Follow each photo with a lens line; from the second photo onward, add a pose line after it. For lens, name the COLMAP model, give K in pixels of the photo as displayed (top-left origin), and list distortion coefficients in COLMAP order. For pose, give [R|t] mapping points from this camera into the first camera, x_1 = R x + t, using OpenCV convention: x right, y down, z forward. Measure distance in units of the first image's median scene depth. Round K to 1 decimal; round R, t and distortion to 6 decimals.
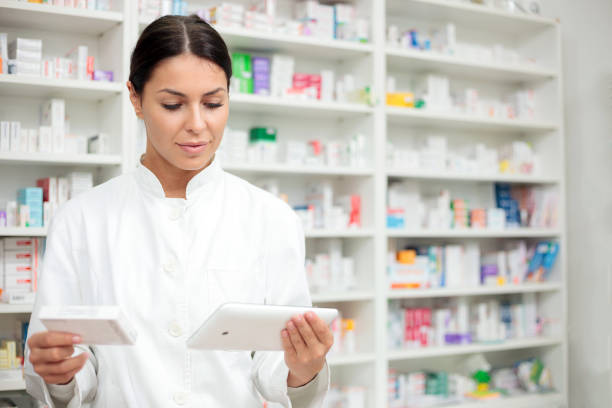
lens RADIAL K [[929.4, 0, 306.0], [0, 929.4, 204.0], [0, 0, 1]] dist [-0.108740, -0.100217]
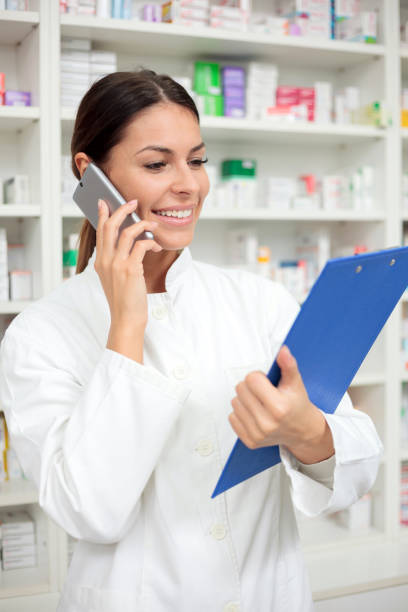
lens RADIAL K [[915.5, 0, 204.0], [0, 915.5, 306.0], [0, 0, 1]] dist [-0.102769, -0.078412]
pose [[0.992266, -0.001962, -0.124112, 0.018792], [0.013915, 0.995331, 0.095512, -0.034924], [0.123345, -0.096500, 0.987661, 0.245491]]
